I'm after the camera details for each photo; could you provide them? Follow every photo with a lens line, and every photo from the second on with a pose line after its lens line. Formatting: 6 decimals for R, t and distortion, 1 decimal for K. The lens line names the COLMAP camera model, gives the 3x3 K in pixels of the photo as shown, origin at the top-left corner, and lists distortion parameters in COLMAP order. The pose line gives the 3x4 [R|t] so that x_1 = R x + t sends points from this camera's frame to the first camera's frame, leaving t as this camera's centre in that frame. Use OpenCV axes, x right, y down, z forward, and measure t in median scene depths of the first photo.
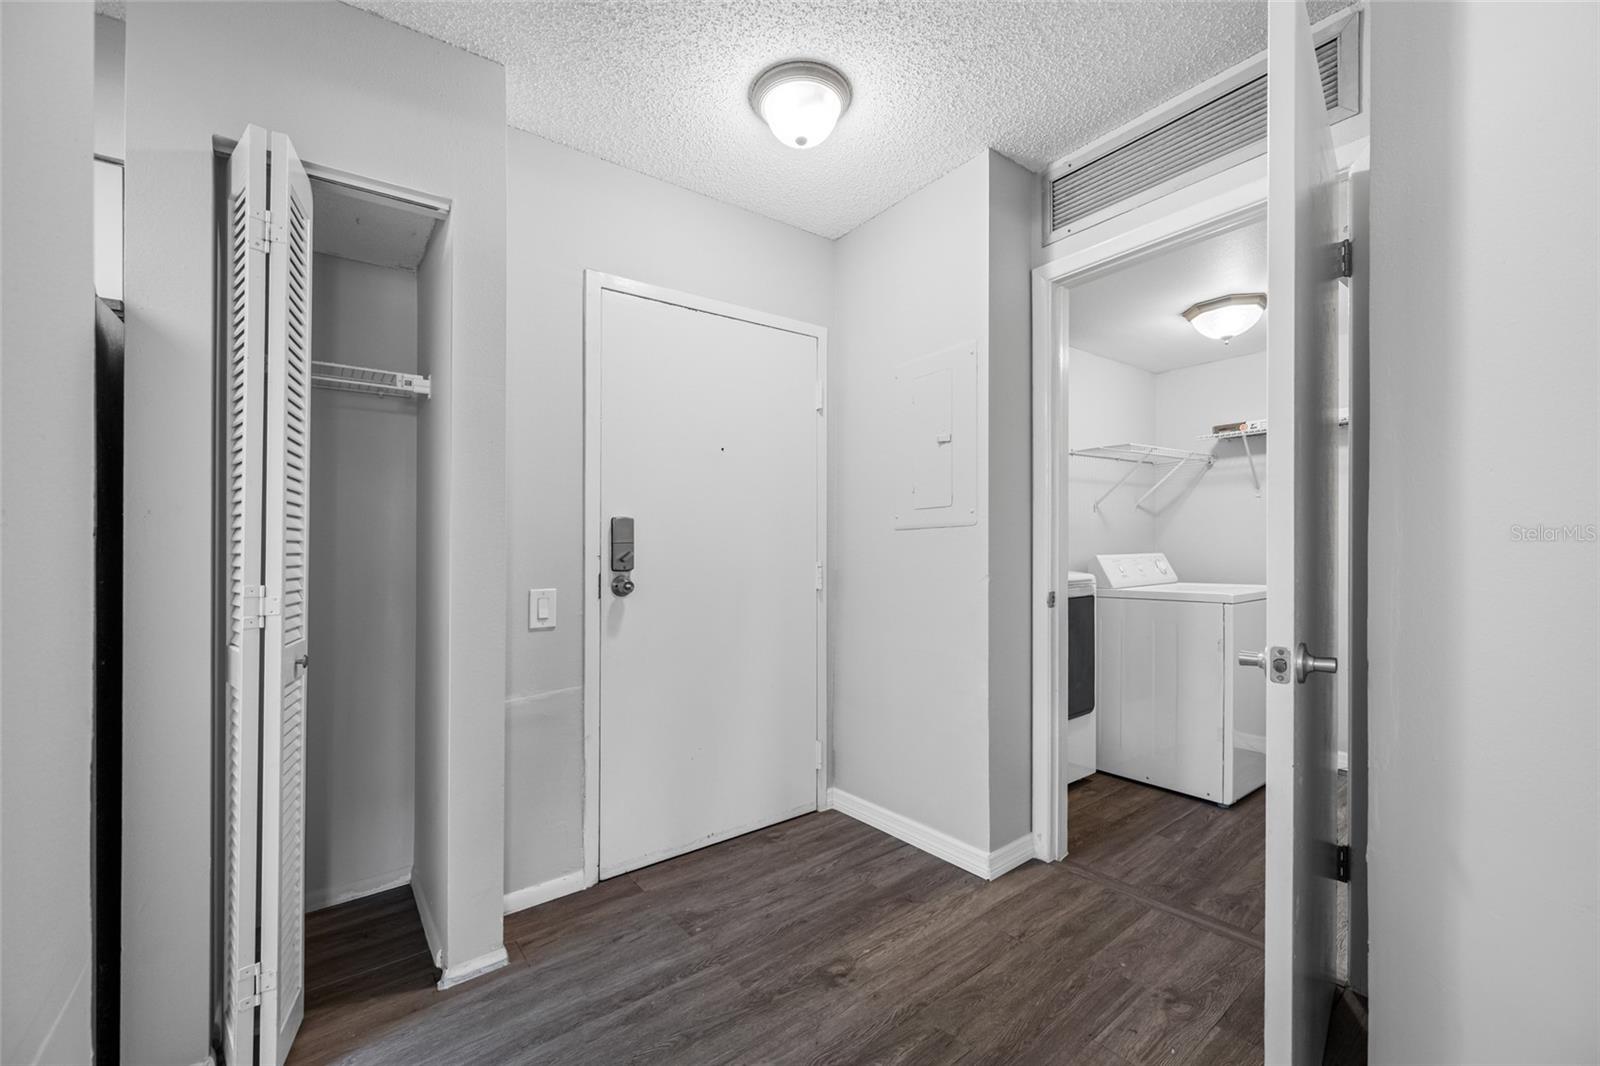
lens RADIAL K [[629.3, 0, 807.9], [0, 629.3, 544.2], [0, 0, 1]] dist [0.001457, 0.000212]
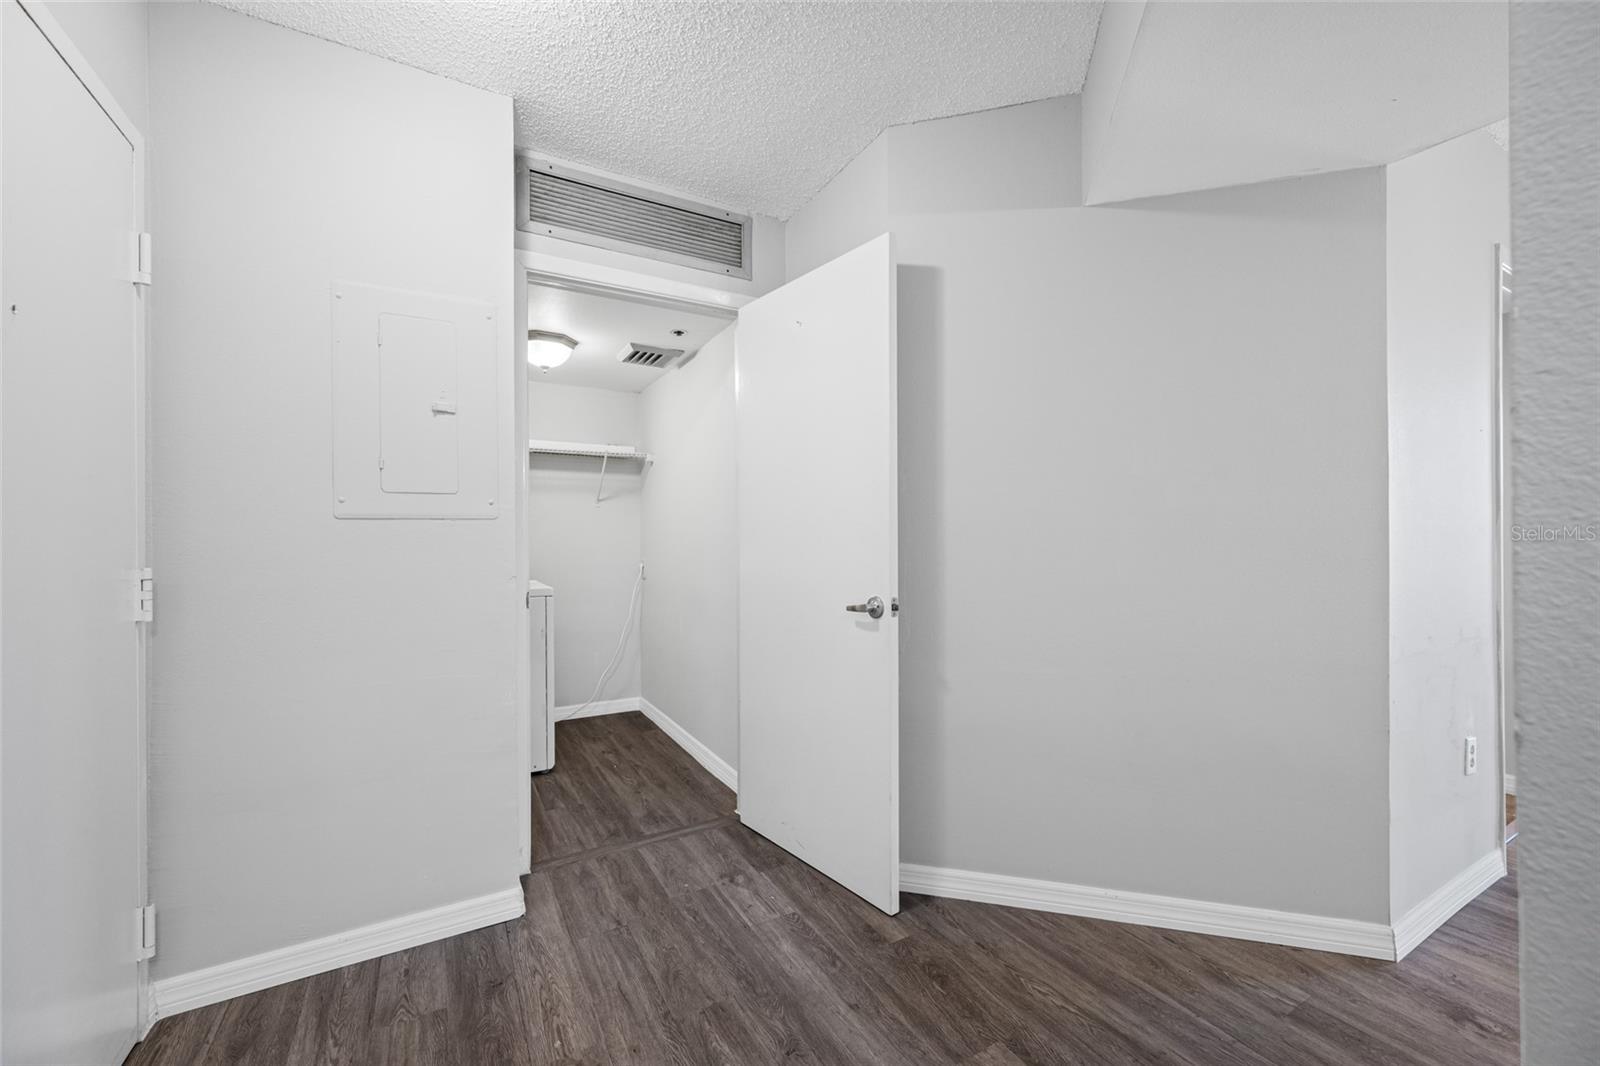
lens RADIAL K [[629.3, 0, 807.9], [0, 629.3, 544.2], [0, 0, 1]] dist [0.001457, 0.000212]
pose [[0.153292, 0.011159, 0.988118, -0.582297], [-0.004304, 0.999934, -0.010625, 0.013329], [-0.988172, -0.002624, 0.153330, 0.495945]]
